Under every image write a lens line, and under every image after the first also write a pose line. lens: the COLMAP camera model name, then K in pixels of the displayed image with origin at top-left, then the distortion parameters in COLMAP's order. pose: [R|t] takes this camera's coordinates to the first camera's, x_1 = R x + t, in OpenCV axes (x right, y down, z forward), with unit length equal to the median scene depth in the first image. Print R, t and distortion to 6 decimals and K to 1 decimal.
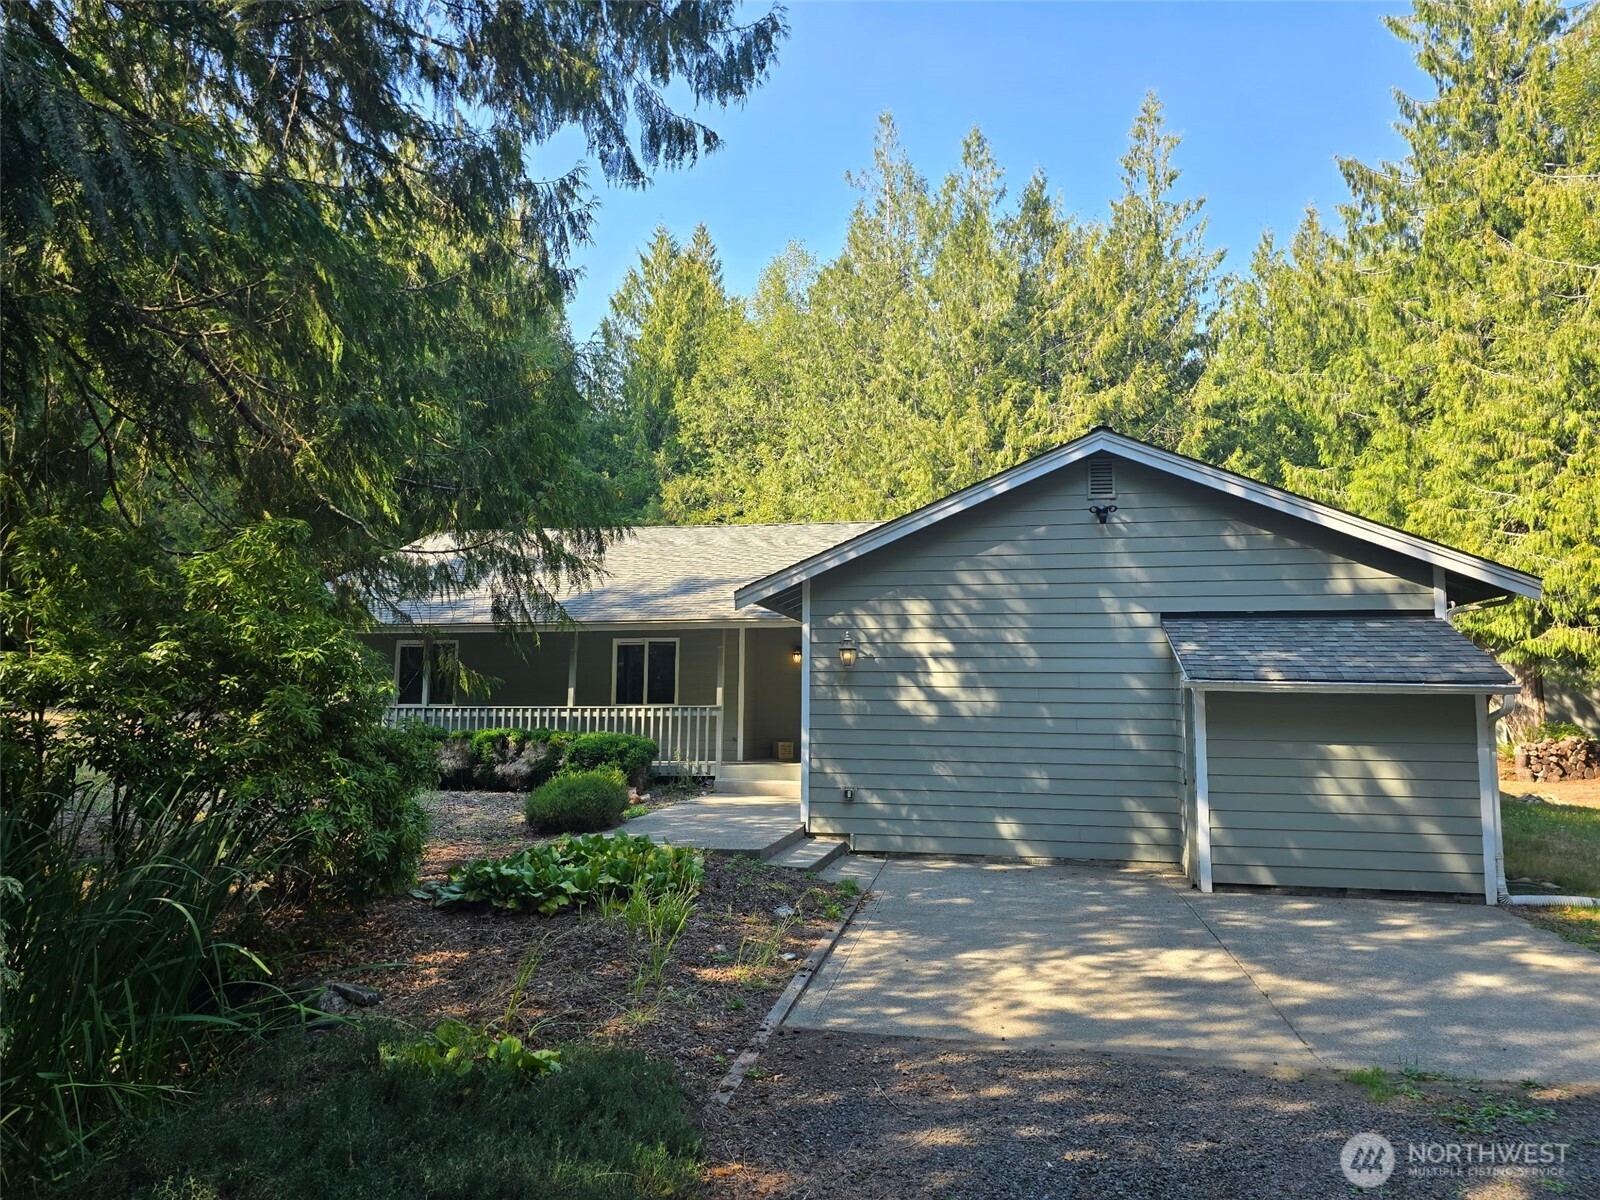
lens RADIAL K [[1100.4, 0, 806.2], [0, 1100.4, 555.8], [0, 0, 1]] dist [0.058161, -0.004154]
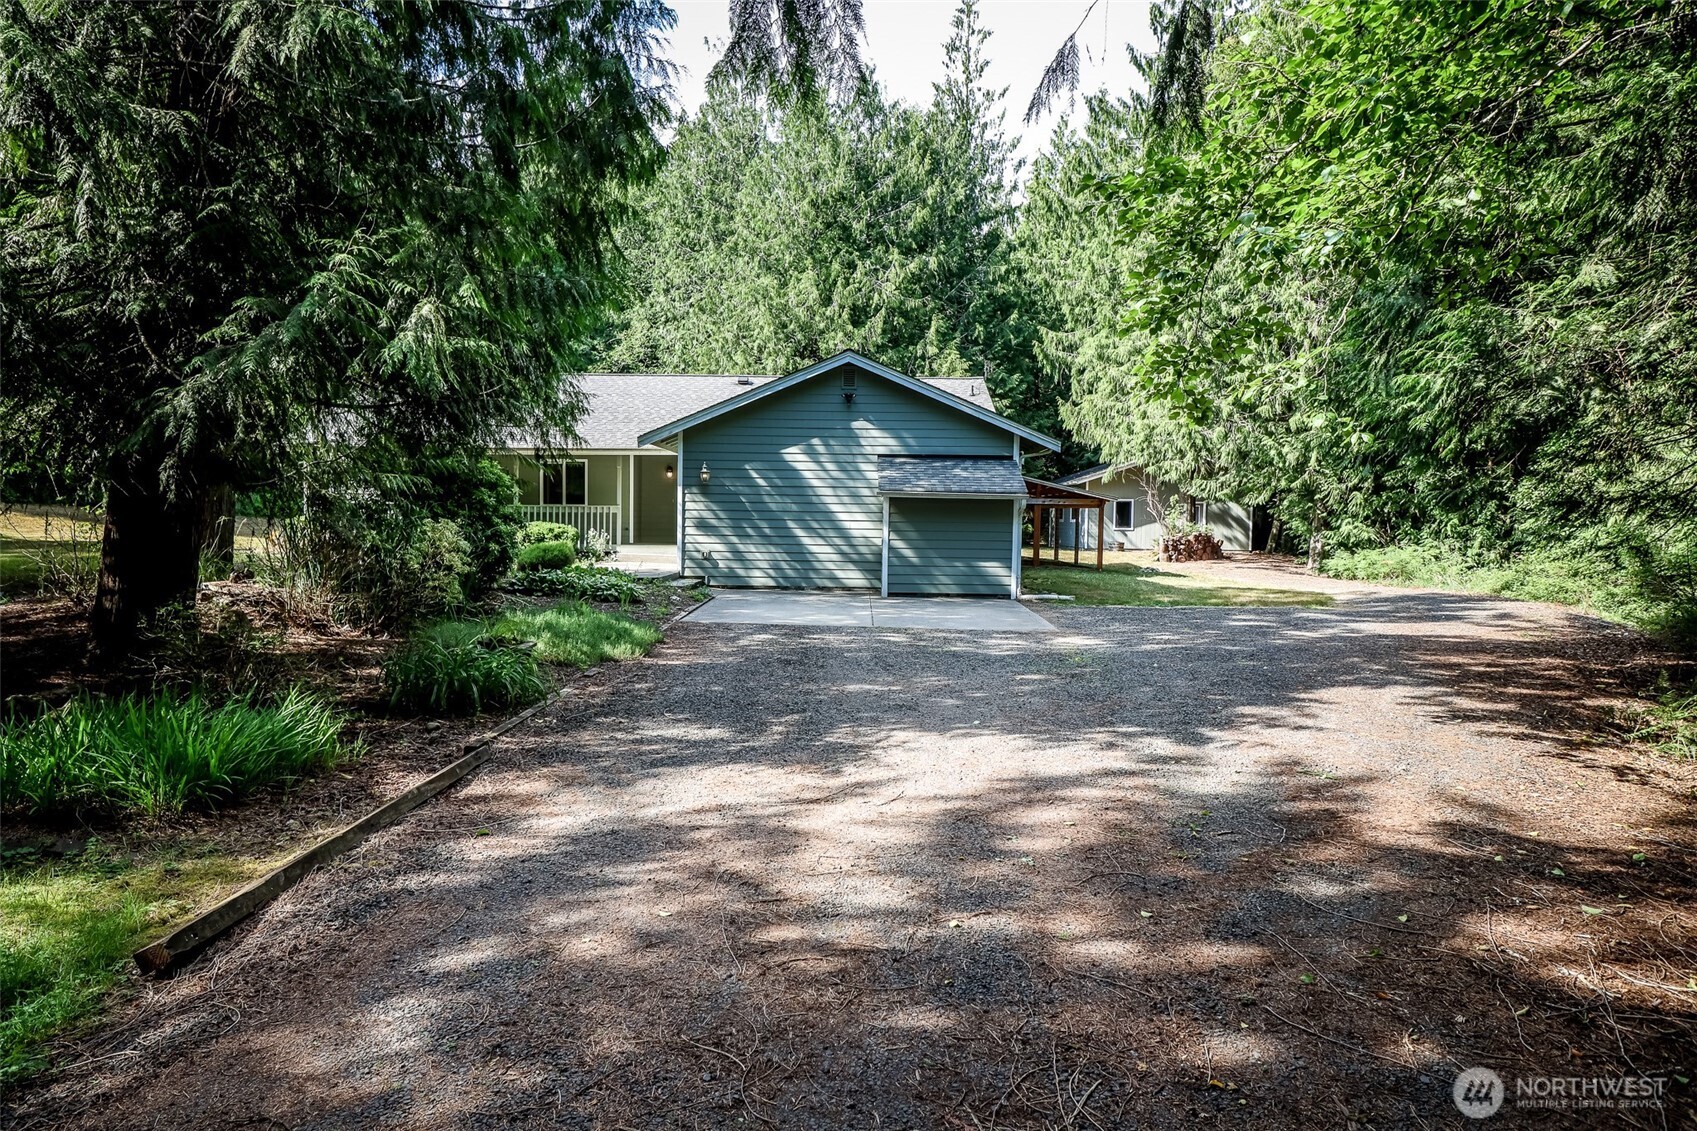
lens RADIAL K [[1107.9, 0, 860.9], [0, 1107.9, 596.4], [0, 0, 1]] dist [0.009274, -0.000241]
pose [[0.984366, -0.003928, 0.176093, -0.018289], [-0.032577, 0.978443, 0.203933, -0.059926], [-0.173098, -0.206481, 0.963017, -0.518399]]
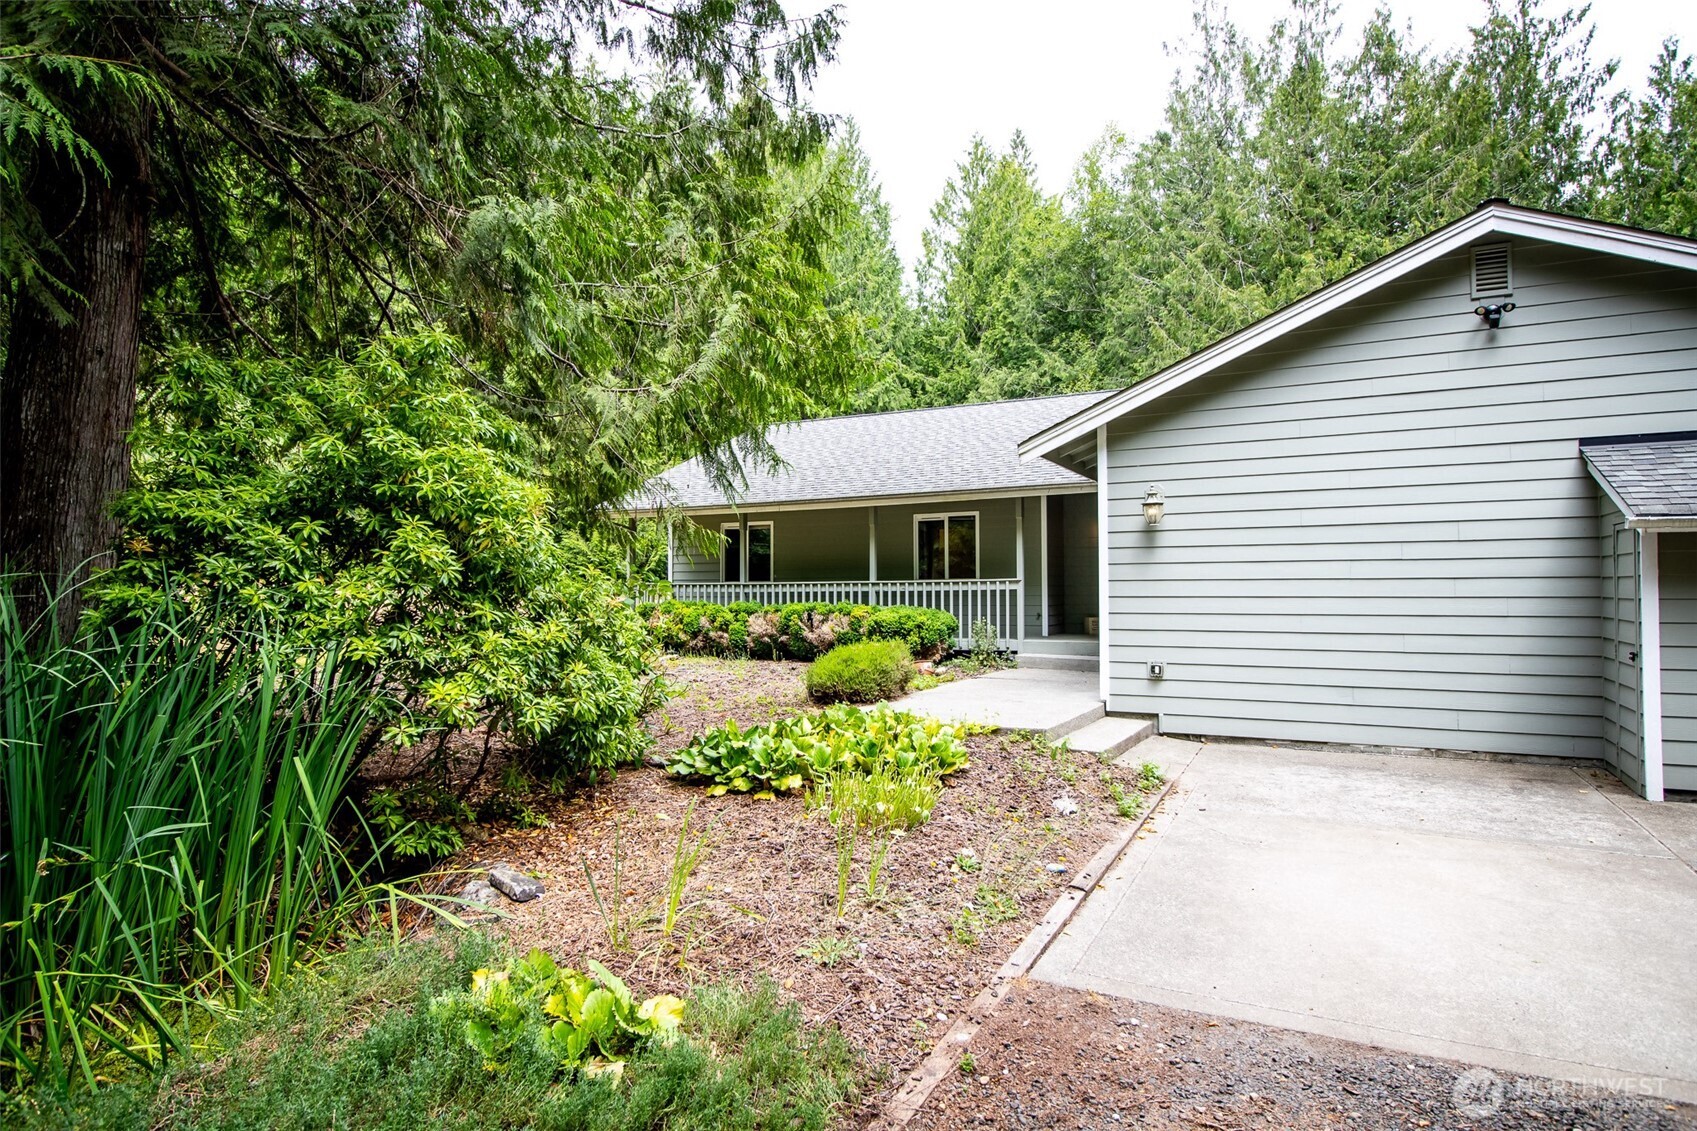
lens RADIAL K [[973.9, 0, 837.0], [0, 973.9, 562.8], [0, 0, 1]] dist [-0.001106, -0.007071]
pose [[0.955382, -0.018455, -0.294795, 0.017802], [0.048628, 0.994255, 0.095352, 0.030630], [0.291342, -0.105433, 0.950791, 0.134101]]
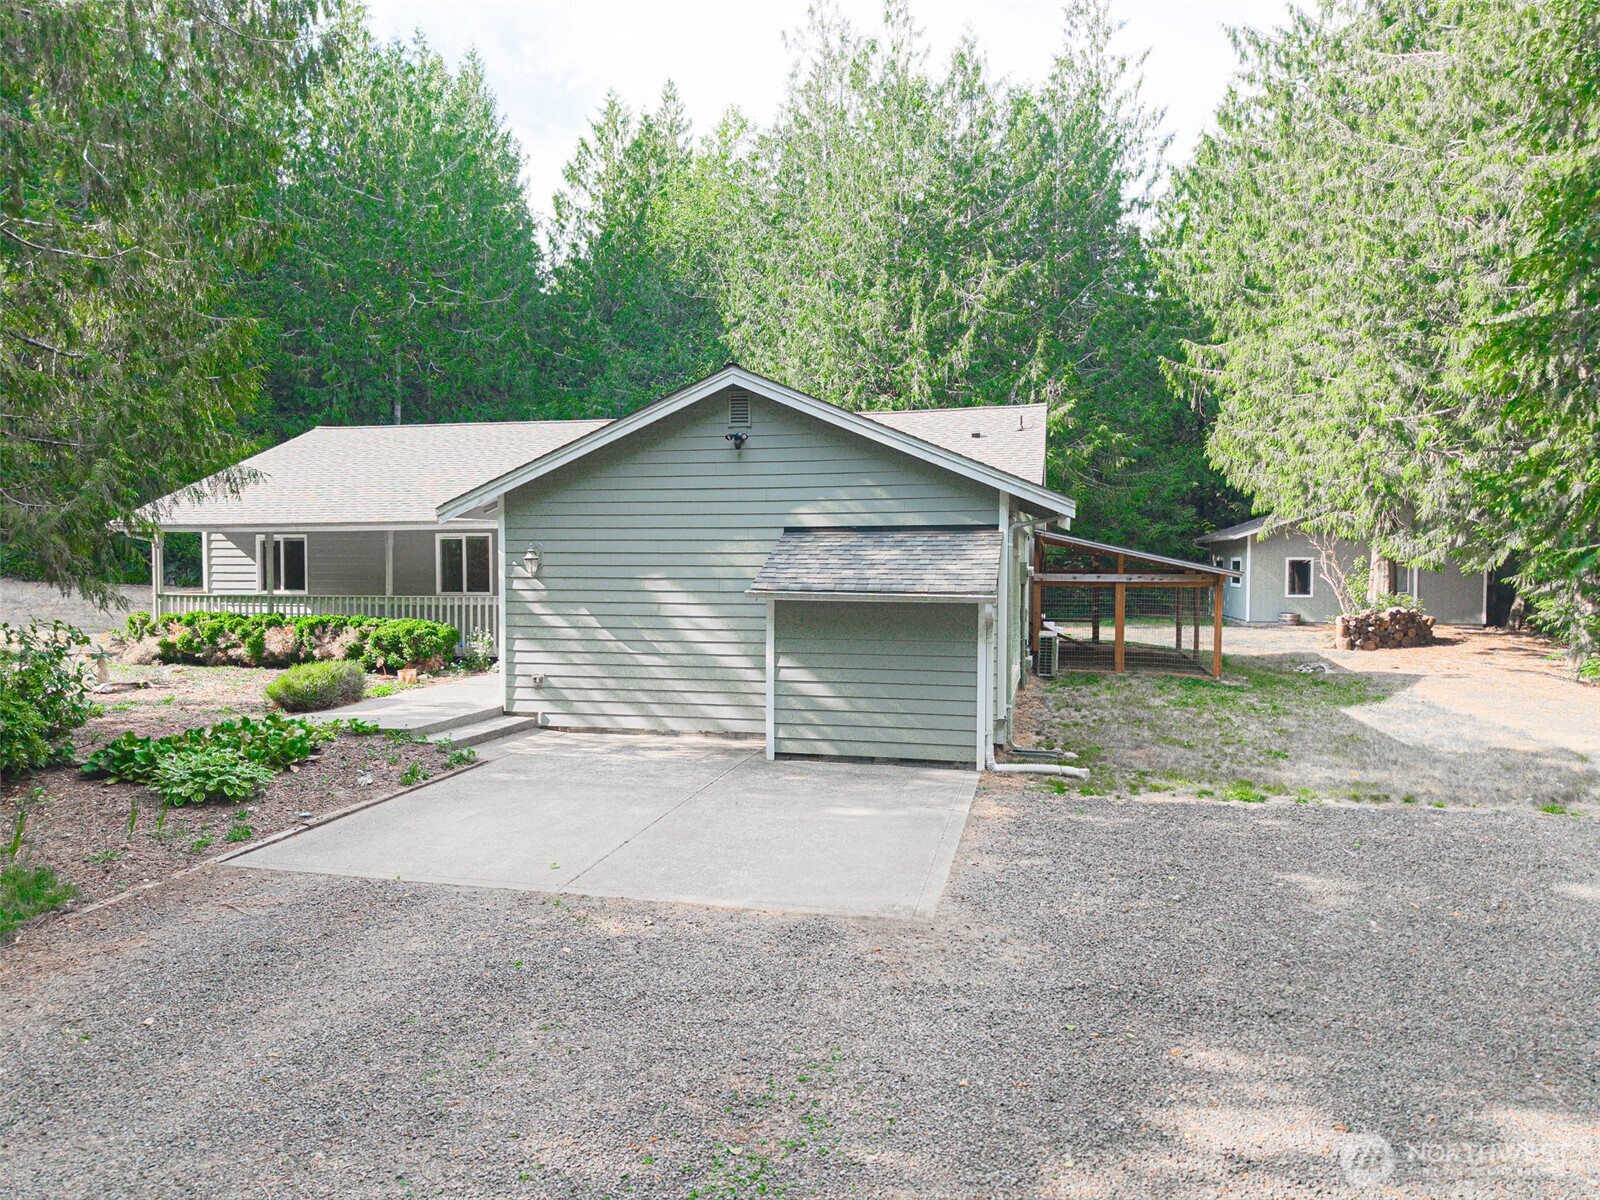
lens RADIAL K [[1097.3, 0, 814.7], [0, 1097.3, 606.1], [0, 0, 1]] dist [0.013935, -0.003365]
pose [[0.998629, -0.001643, -0.052316, 0.269090], [0.010918, 0.984061, 0.177495, -0.046784], [0.051190, -0.177823, 0.982730, -0.091151]]
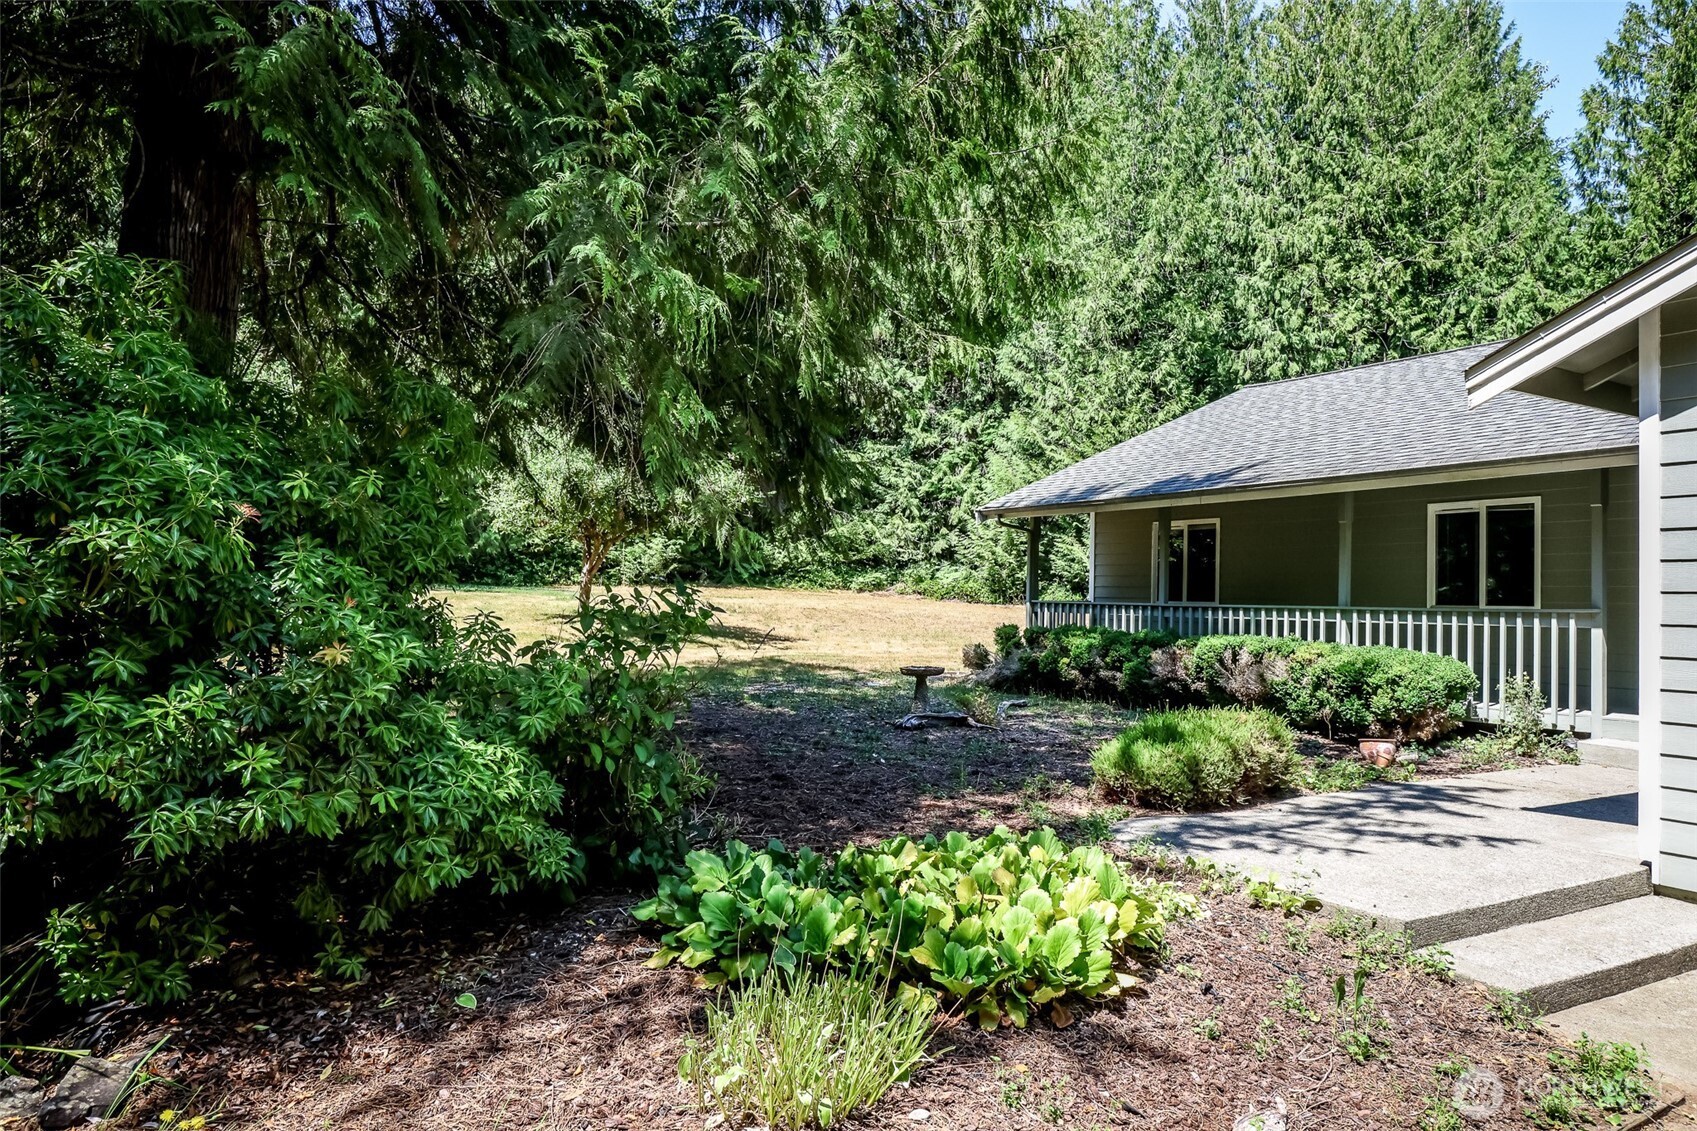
lens RADIAL K [[1107.9, 0, 848.5], [0, 1107.9, 550.9], [0, 0, 1]] dist [0.009274, -0.000241]
pose [[0.666892, -0.025047, -0.744733, 0.082766], [0.083963, 0.995596, 0.041703, 0.046457], [0.740409, -0.090342, 0.666058, 0.314934]]
